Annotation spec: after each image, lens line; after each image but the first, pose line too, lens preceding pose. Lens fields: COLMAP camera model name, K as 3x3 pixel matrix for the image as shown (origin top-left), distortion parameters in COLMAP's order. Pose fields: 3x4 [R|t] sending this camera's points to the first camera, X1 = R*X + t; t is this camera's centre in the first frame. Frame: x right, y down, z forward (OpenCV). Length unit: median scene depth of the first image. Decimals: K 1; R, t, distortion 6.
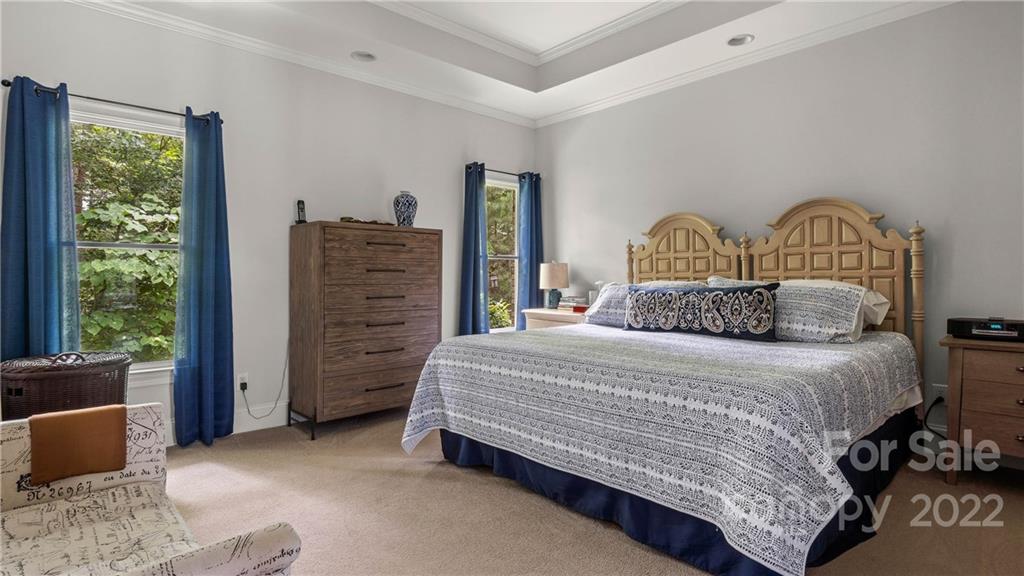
lens RADIAL K [[499.4, 0, 518.9], [0, 499.4, 286.6], [0, 0, 1]] dist [0.003242, -0.000063]
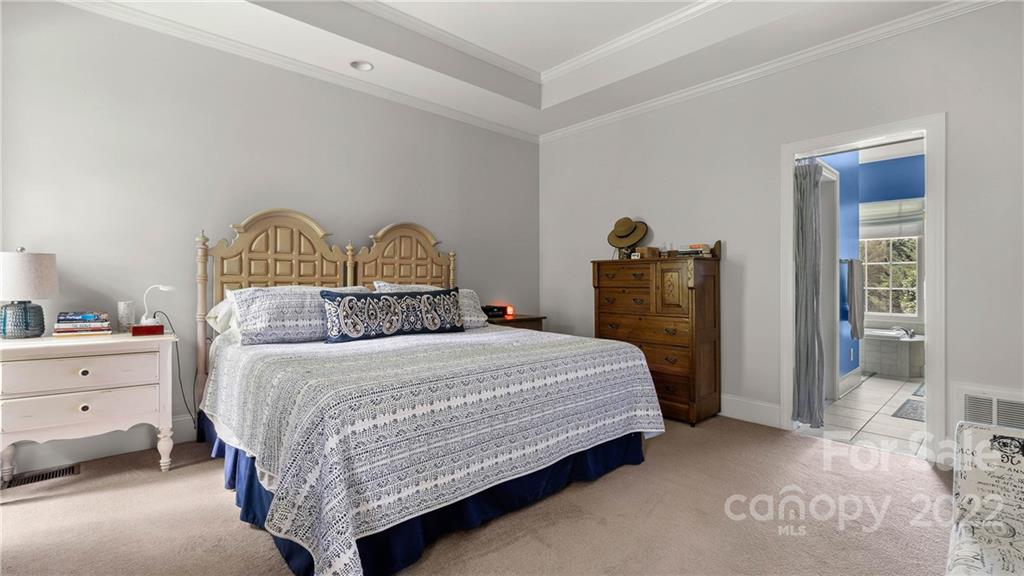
lens RADIAL K [[447.5, 0, 519.1], [0, 447.5, 284.5], [0, 0, 1]] dist [-0.006843, 0.000990]
pose [[0.031646, 0.002235, 0.999497, -0.573056], [0.010815, 0.999938, -0.002579, -0.008275], [-0.999441, 0.010891, 0.031619, 0.683831]]
